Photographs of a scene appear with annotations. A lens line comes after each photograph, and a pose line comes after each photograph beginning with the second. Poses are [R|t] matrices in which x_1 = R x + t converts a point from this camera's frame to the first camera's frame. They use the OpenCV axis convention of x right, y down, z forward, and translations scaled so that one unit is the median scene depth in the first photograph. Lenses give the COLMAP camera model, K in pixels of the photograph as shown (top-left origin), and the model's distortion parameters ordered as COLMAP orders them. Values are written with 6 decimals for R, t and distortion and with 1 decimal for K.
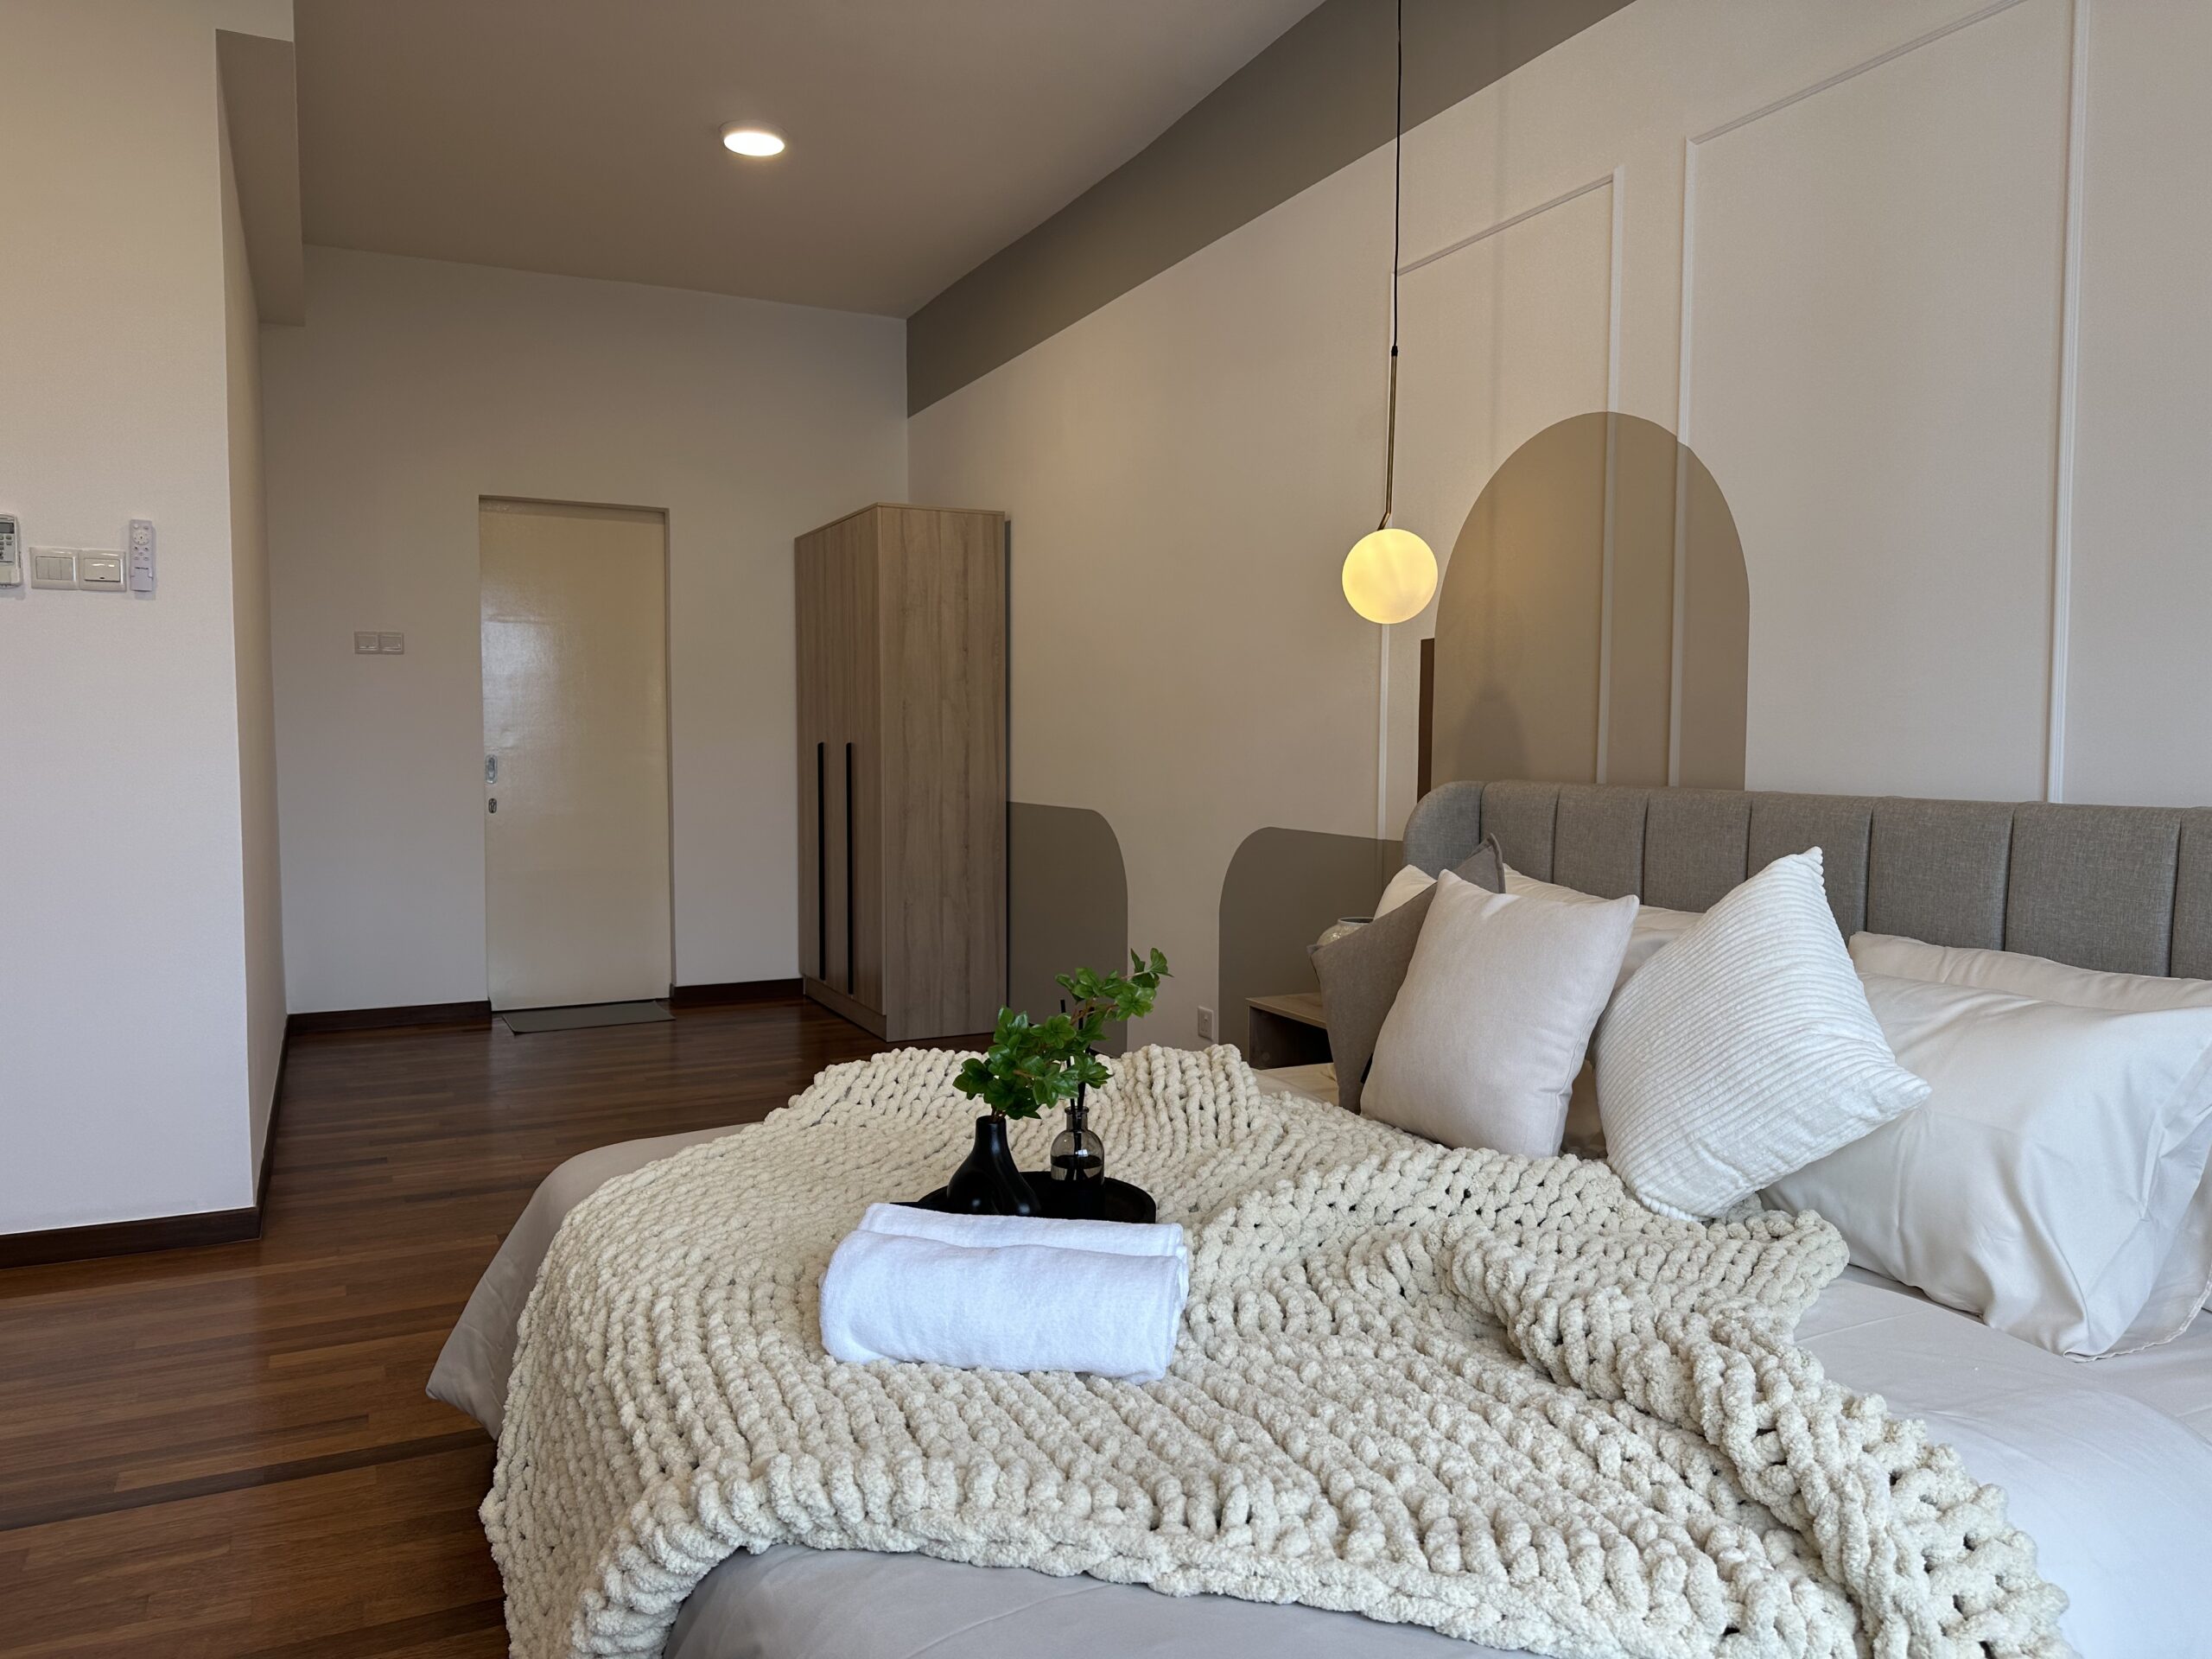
lens RADIAL K [[1555.8, 0, 1114.3], [0, 1555.8, 819.3], [0, 0, 1]] dist [0.071544, -0.094159]
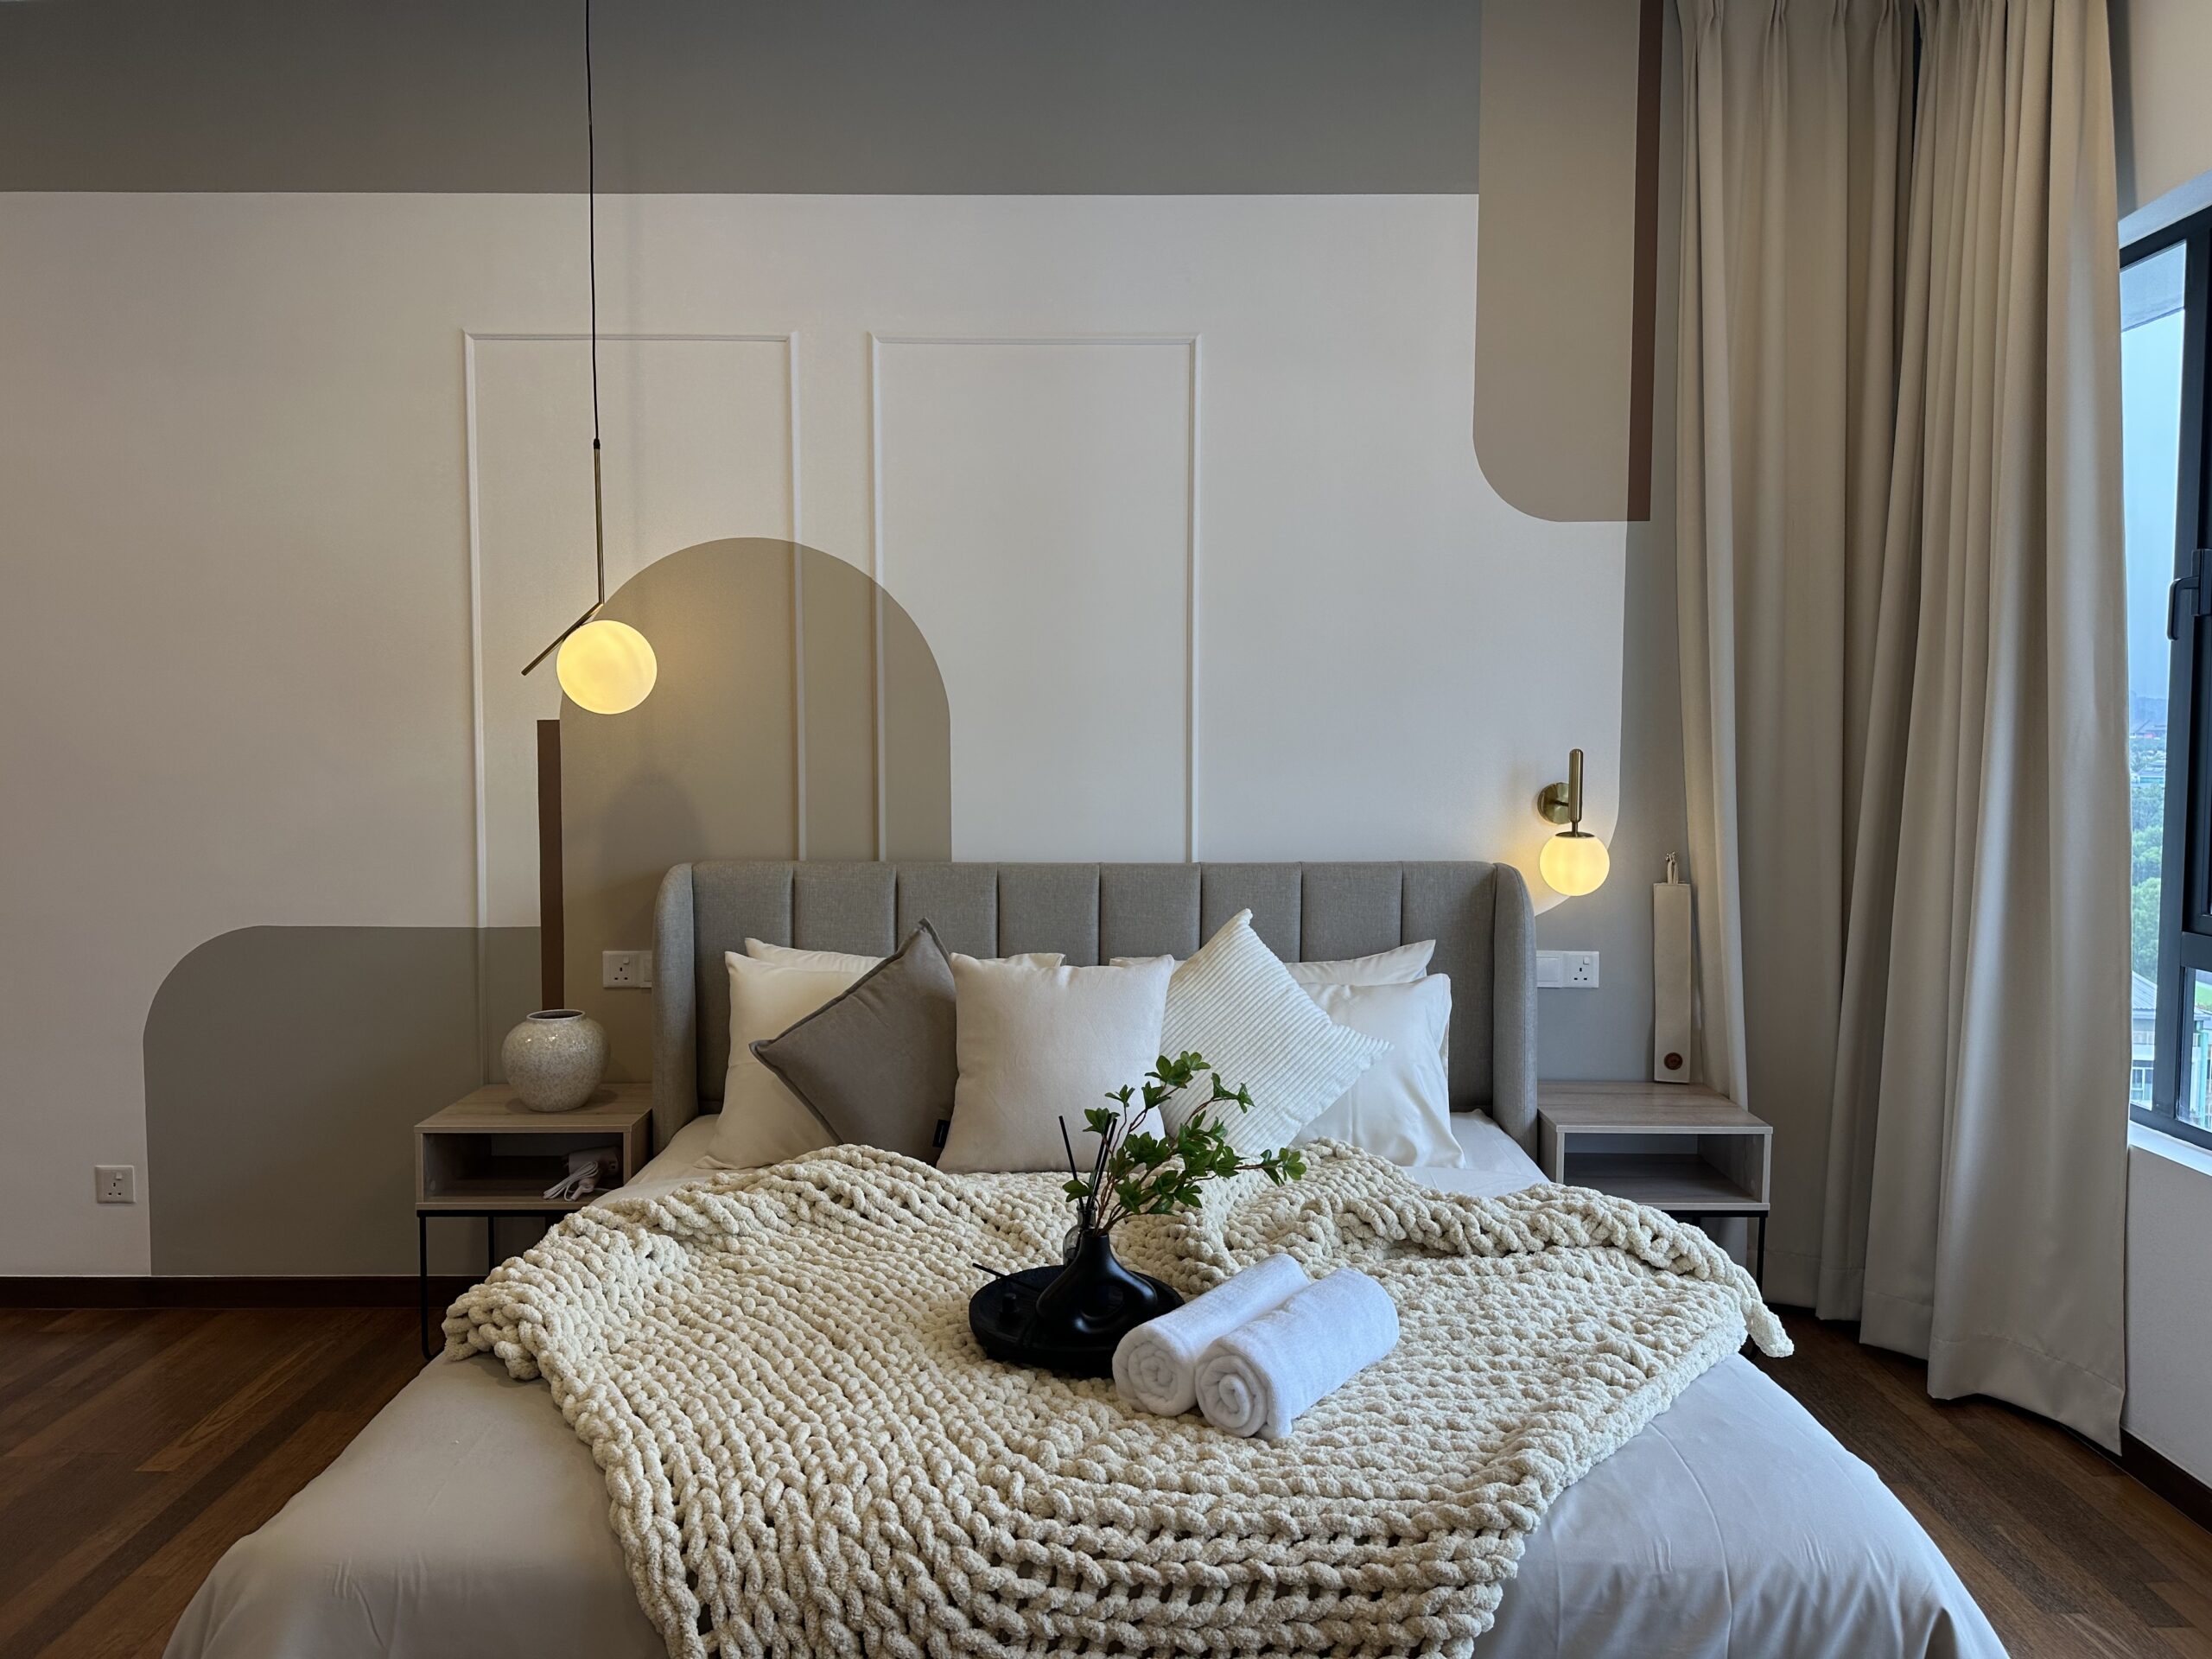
lens RADIAL K [[1548.9, 0, 1114.5], [0, 1548.9, 820.8], [0, 0, 1]] dist [0.089335, -0.124204]
pose [[0.438996, -0.056516, 0.896710, -0.935292], [0.048203, 0.998064, 0.039305, -0.129522], [-0.897195, 0.025969, 0.440870, 0.425137]]
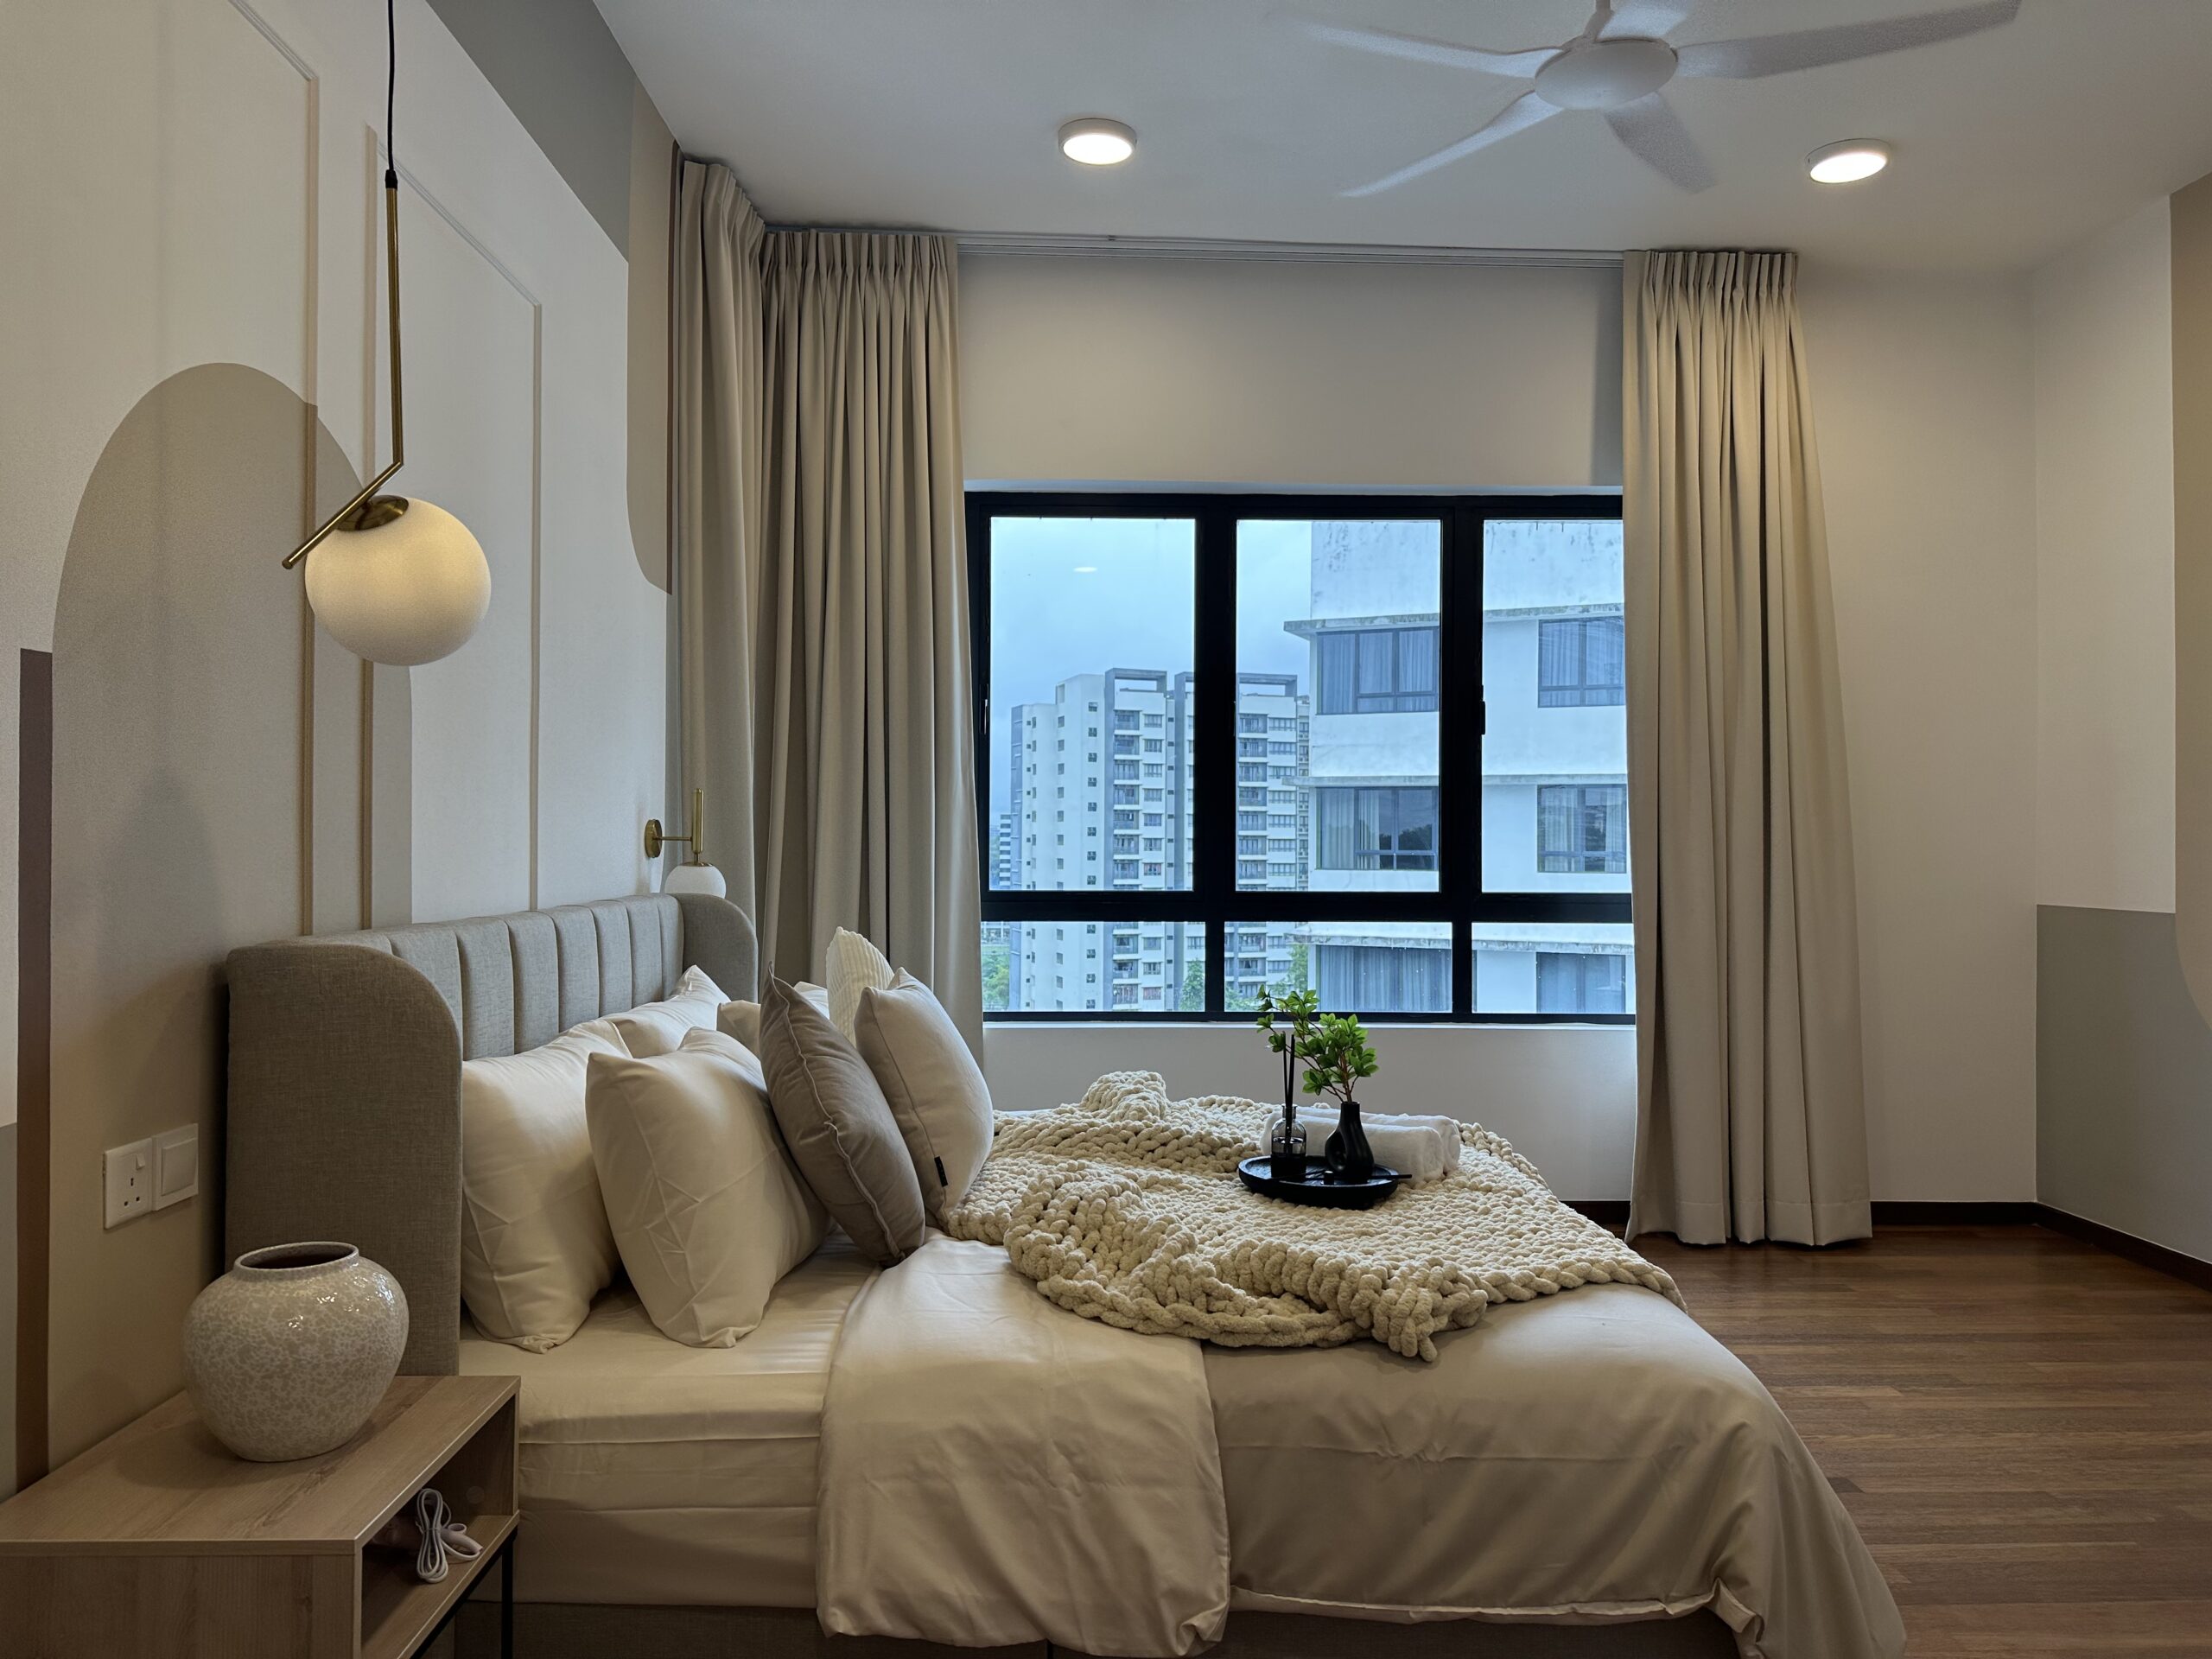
lens RADIAL K [[1555.8, 0, 1114.3], [0, 1555.8, 819.3], [0, 0, 1]] dist [0.071544, -0.094159]
pose [[-0.910646, -0.004389, 0.413164, -0.456049], [0.012520, 0.999191, 0.038207, -0.143728], [-0.412997, 0.039966, -0.909855, 2.242133]]
